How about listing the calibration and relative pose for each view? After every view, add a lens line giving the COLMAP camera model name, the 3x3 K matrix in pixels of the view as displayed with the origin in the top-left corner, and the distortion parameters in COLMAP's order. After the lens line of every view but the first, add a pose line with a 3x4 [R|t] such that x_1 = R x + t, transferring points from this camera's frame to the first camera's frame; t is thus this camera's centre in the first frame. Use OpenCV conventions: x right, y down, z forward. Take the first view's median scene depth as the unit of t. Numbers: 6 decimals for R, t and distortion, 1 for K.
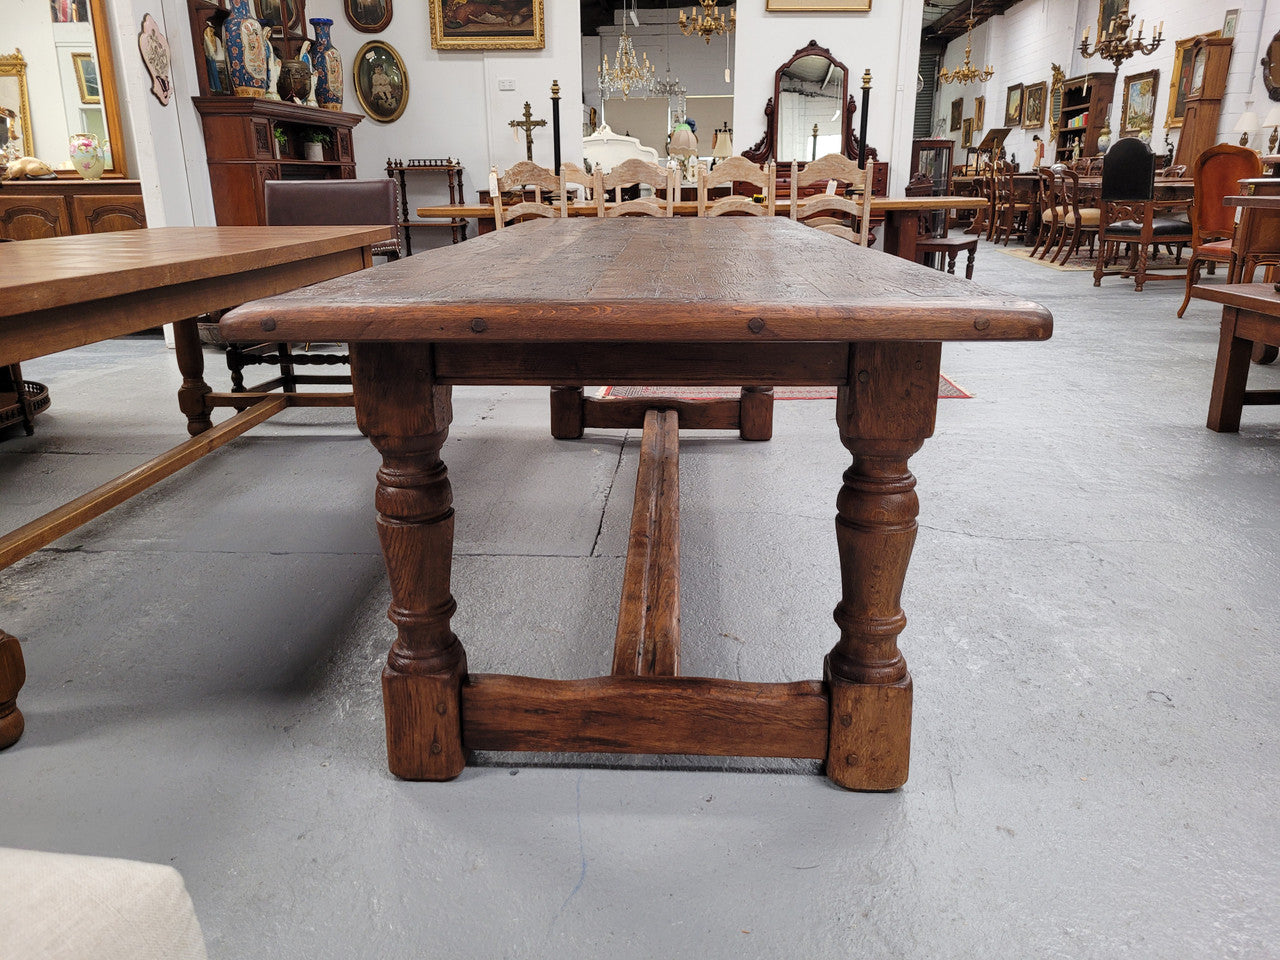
lens RADIAL K [[969.8, 0, 637.4], [0, 969.8, 474.3], [0, 0, 1]] dist [0.055863, -0.042992]
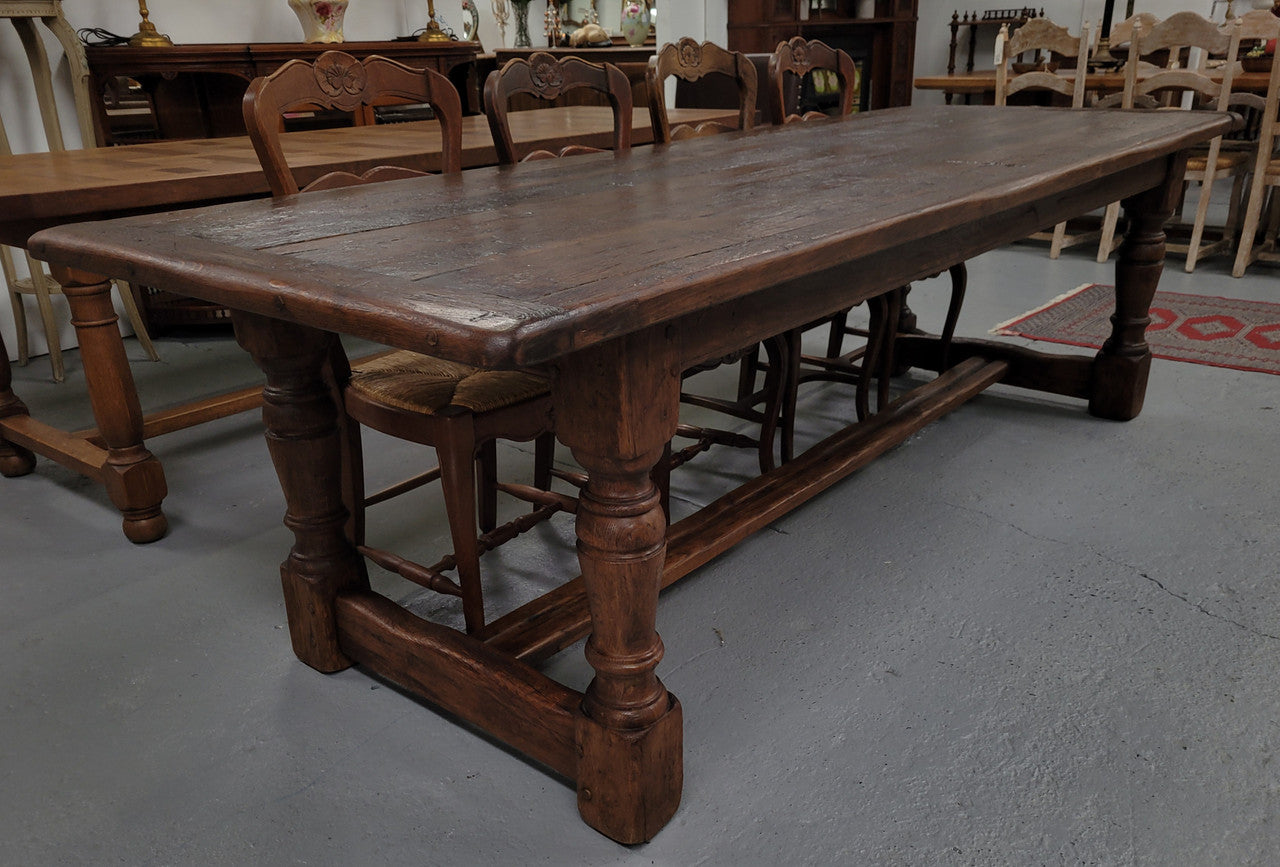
lens RADIAL K [[1062.3, 0, 658.2], [0, 1062.3, 506.4], [0, 0, 1]] dist [0.055720, -0.046726]
pose [[0.802270, 0.234647, -0.548912, 0.537885], [-0.158879, 0.970273, 0.182557, -0.109462], [0.575431, -0.059249, 0.815702, 0.185404]]
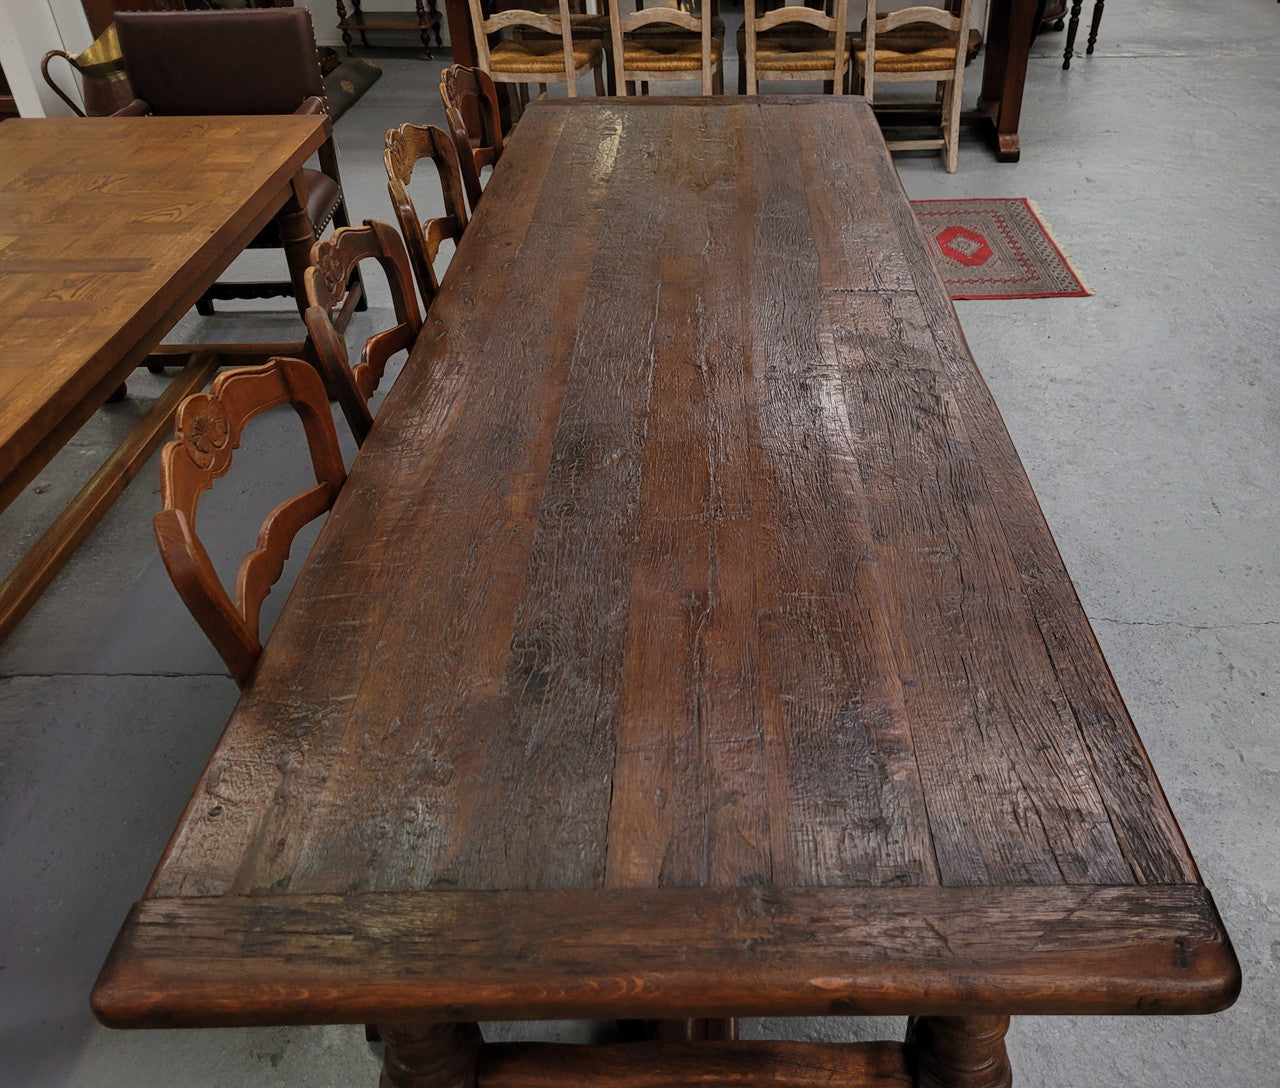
lens RADIAL K [[1109.9, 0, 725.5], [0, 1109.9, 528.0], [0, 0, 1]] dist [0.054497, -0.037266]
pose [[0.998775, -0.030947, 0.038614, 0.006906], [0.016764, 0.945780, 0.324376, -0.398618], [-0.046558, -0.323332, 0.945140, 0.171215]]
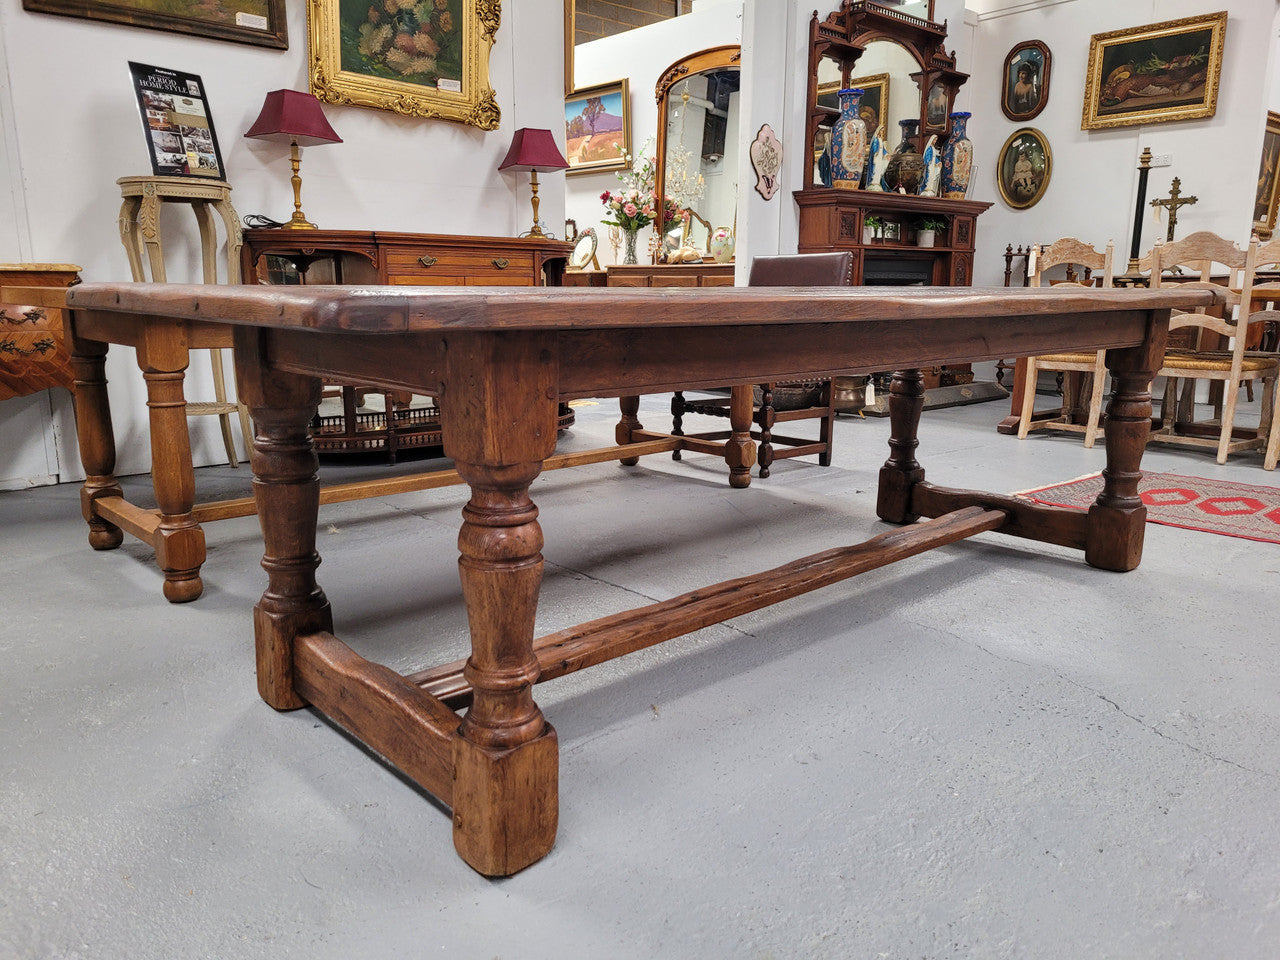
lens RADIAL K [[969.8, 0, 646.7], [0, 969.8, 476.4], [0, 0, 1]] dist [0.055863, -0.042992]
pose [[0.712497, 0.151088, -0.685216, 0.657315], [-0.216663, 0.976195, -0.010041, -0.032899], [0.667387, 0.155616, 0.728271, 0.296806]]
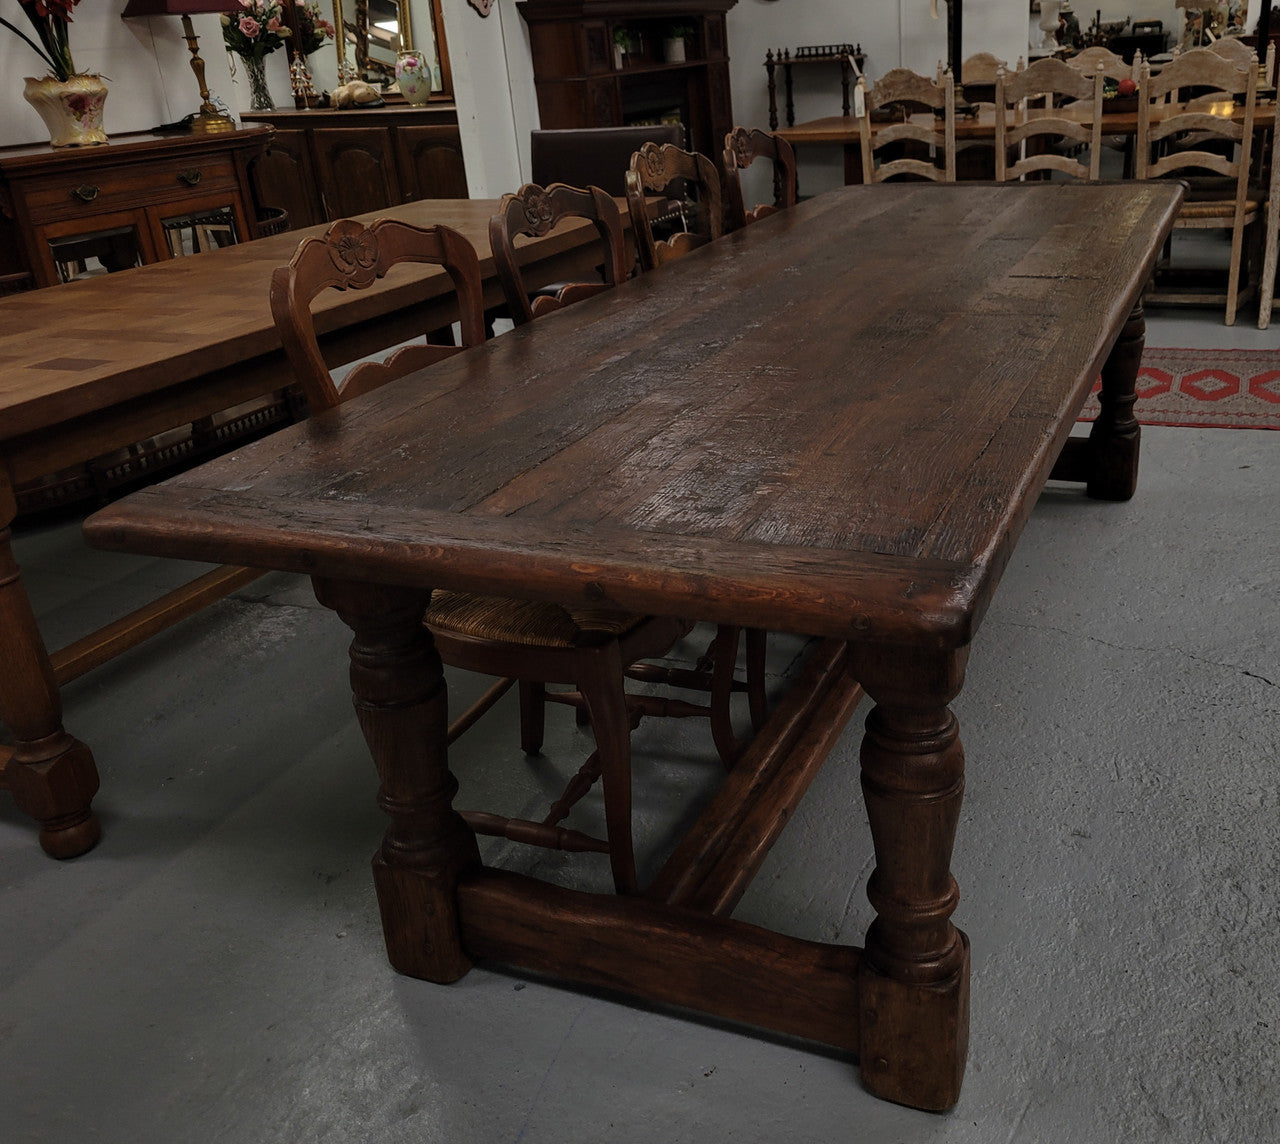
lens RADIAL K [[1259.0, 0, 759.7], [0, 1259.0, 540.7], [0, 0, 1]] dist [0.037589, 0.000000]
pose [[0.945958, 0.080280, -0.314196, 0.296559], [-0.046946, 0.992568, 0.112268, -0.164864], [0.320874, -0.091450, 0.942697, 0.042199]]
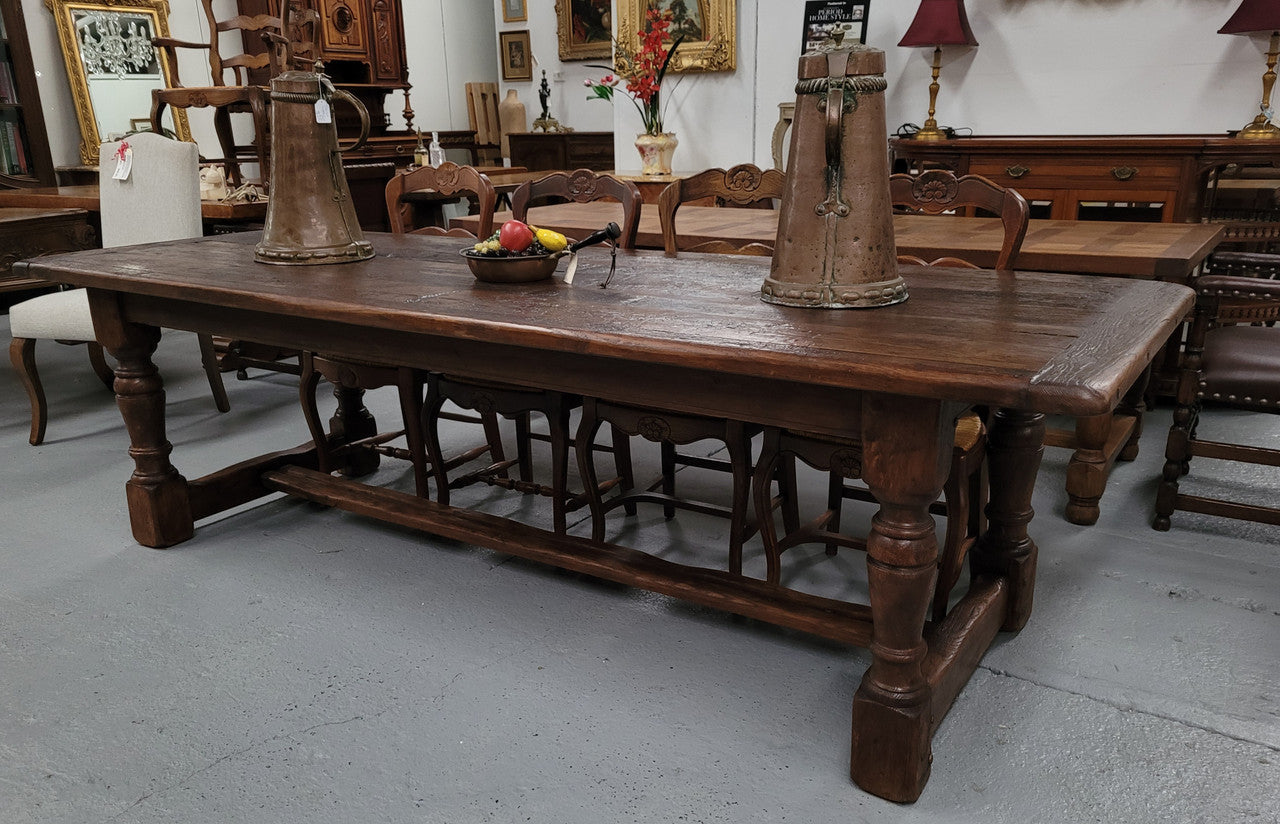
lens RADIAL K [[1027.6, 0, 636.0], [0, 1027.6, 467.4], [0, 0, 1]] dist [0.054419, -0.040814]
pose [[-0.514832, 0.296587, -0.804353, 0.945645], [-0.227370, 0.857411, 0.461681, -0.647530], [0.826590, 0.420574, -0.373987, 1.761904]]
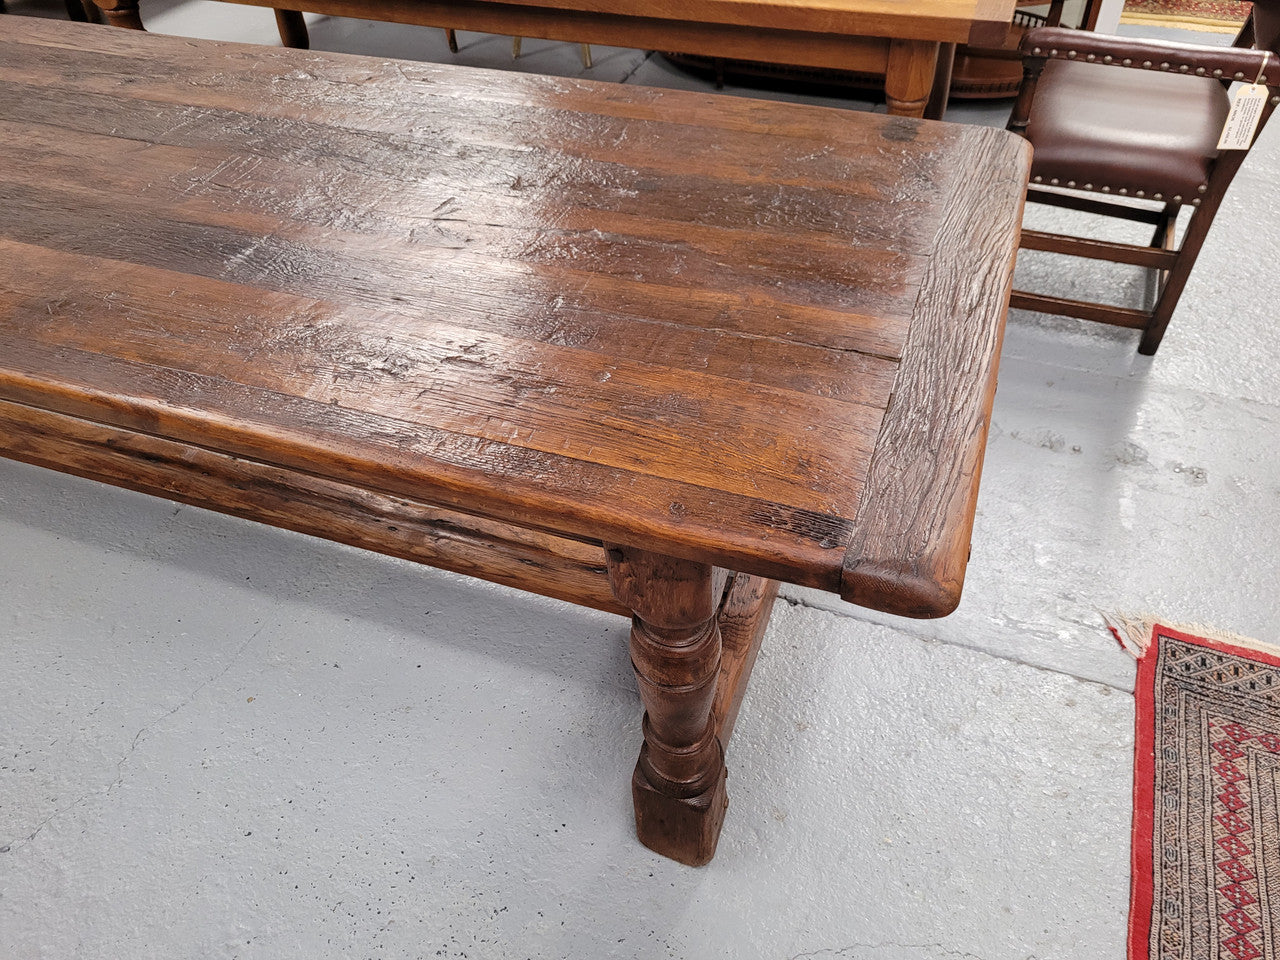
lens RADIAL K [[969.8, 0, 650.3], [0, 969.8, 467.6], [0, 0, 1]] dist [0.055863, -0.042992]
pose [[-0.299599, 0.655234, -0.693476, 0.537646], [-0.248329, 0.648255, 0.719791, -0.737550], [0.921180, 0.387859, -0.031503, 1.623529]]
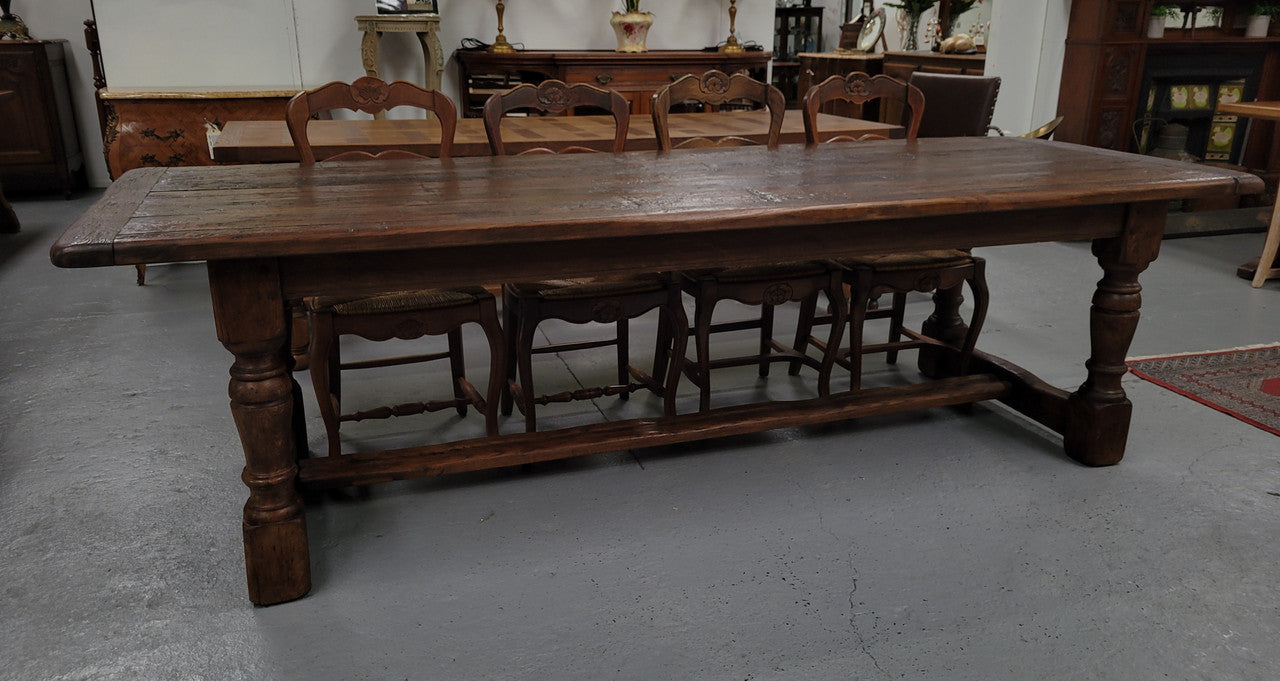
lens RADIAL K [[996.1, 0, 635.0], [0, 996.1, 349.6], [0, 0, 1]] dist [0.038340, -0.027222]
pose [[0.355950, 0.303021, -0.884012, 1.117294], [-0.278195, 0.937440, 0.209319, -0.307033], [0.892136, 0.171420, 0.417980, 0.608617]]
